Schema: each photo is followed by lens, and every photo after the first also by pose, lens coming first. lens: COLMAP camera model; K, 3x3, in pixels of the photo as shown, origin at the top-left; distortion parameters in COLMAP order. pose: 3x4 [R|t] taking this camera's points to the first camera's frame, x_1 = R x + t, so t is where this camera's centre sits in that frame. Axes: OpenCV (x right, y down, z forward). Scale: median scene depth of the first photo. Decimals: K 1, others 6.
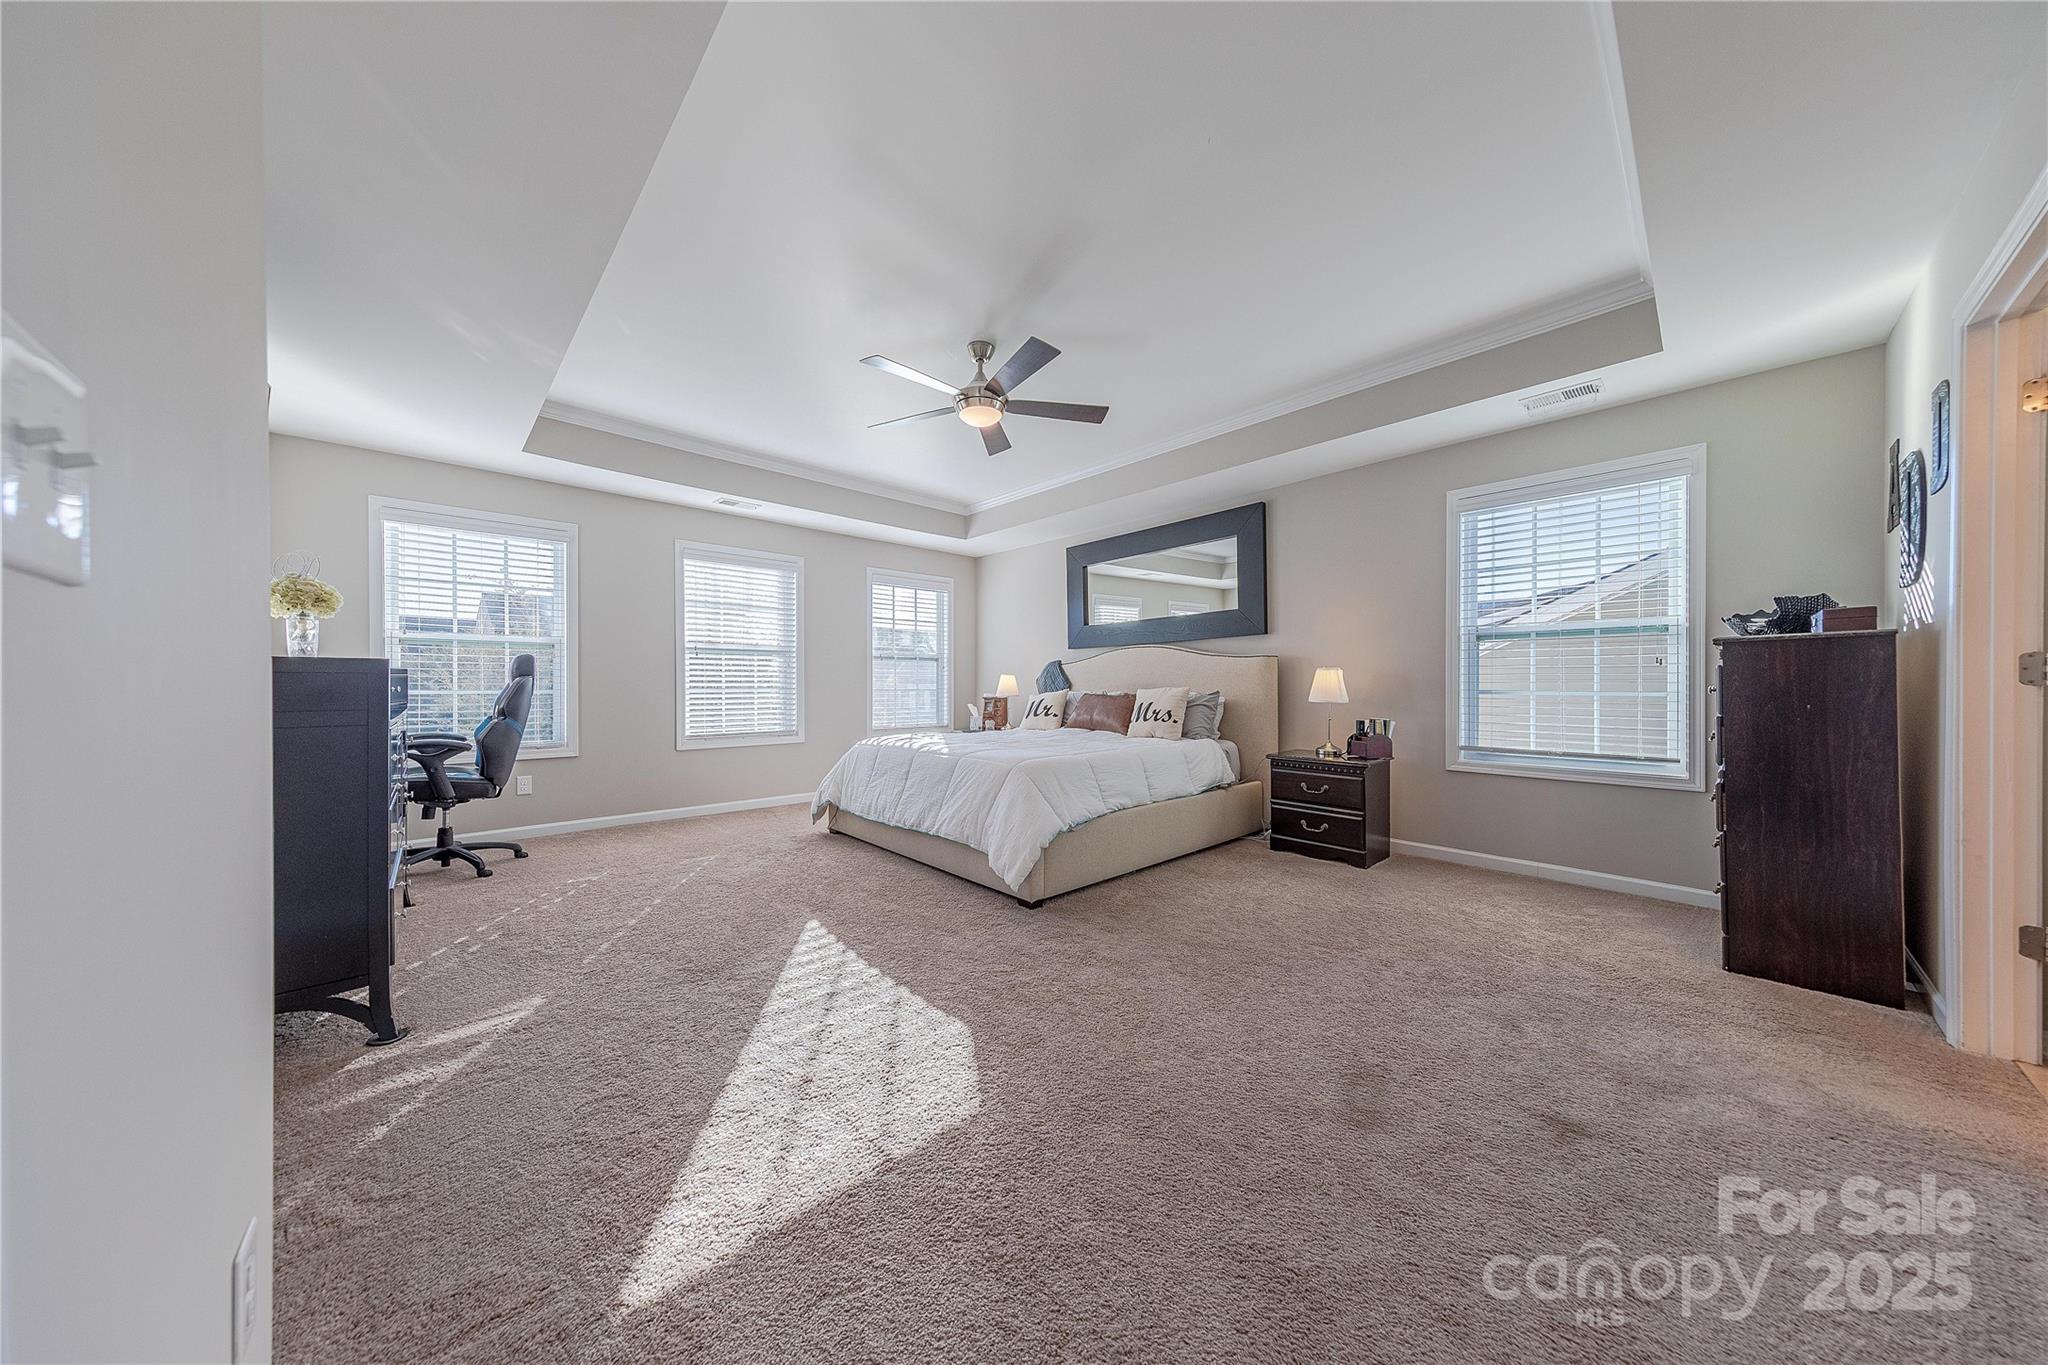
lens RADIAL K [[652.9, 0, 1024.0], [0, 652.9, 682.5], [0, 0, 1]] dist [0.001198, -0.000014]
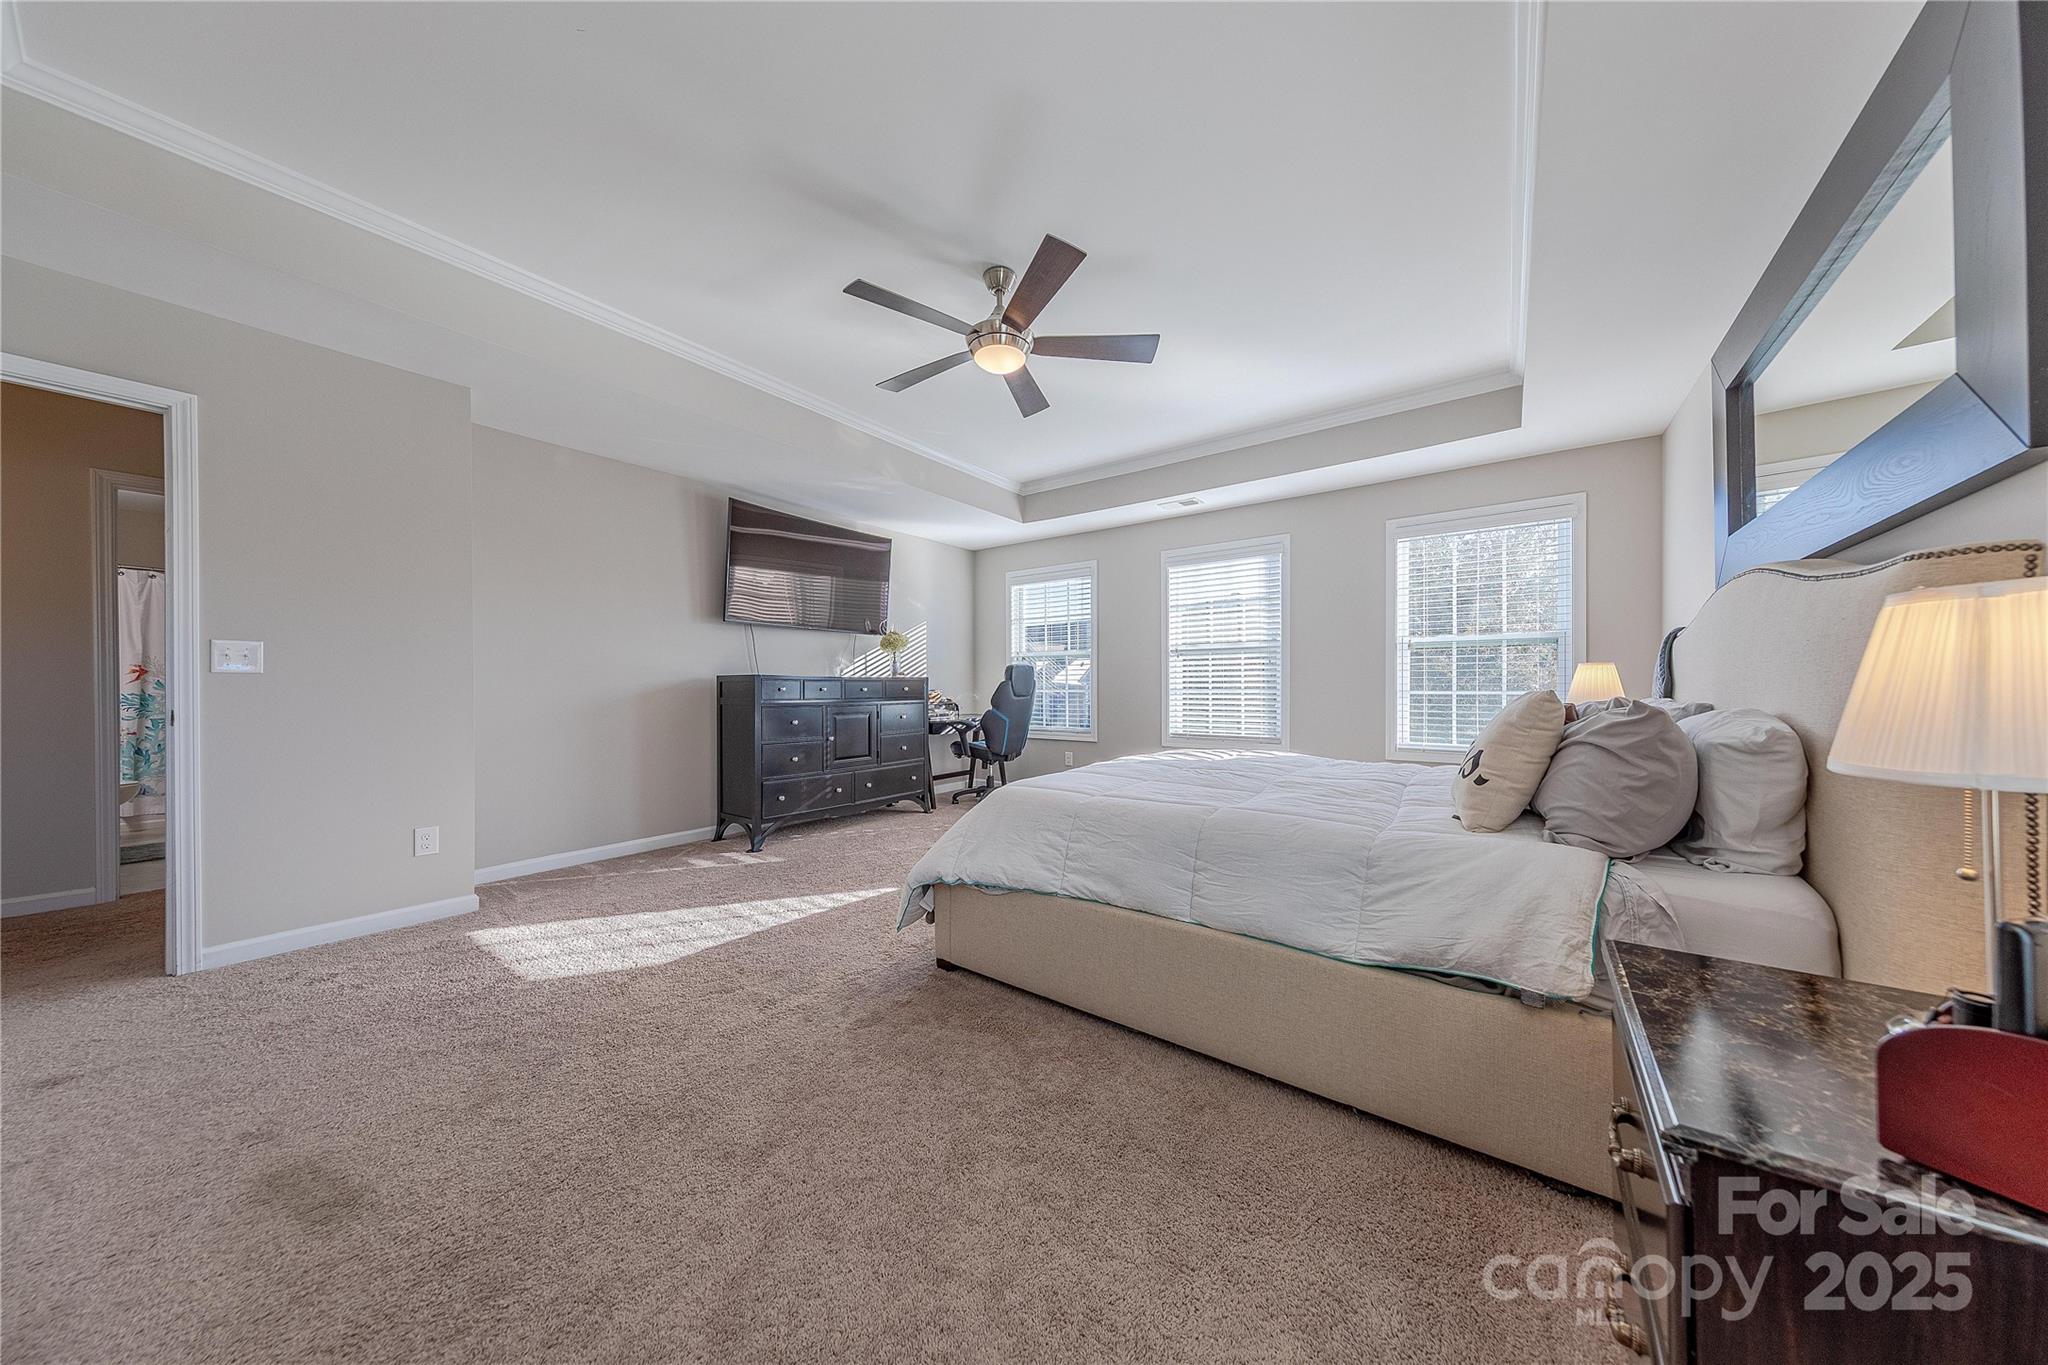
lens RADIAL K [[652.9, 0, 1024.0], [0, 652.9, 682.5], [0, 0, 1]] dist [0.001198, -0.000014]
pose [[0.169539, -0.004557, -0.985513, 0.568339], [0.011206, 0.999934, -0.002696, -0.000431], [0.985460, -0.010587, 0.169579, 0.668409]]
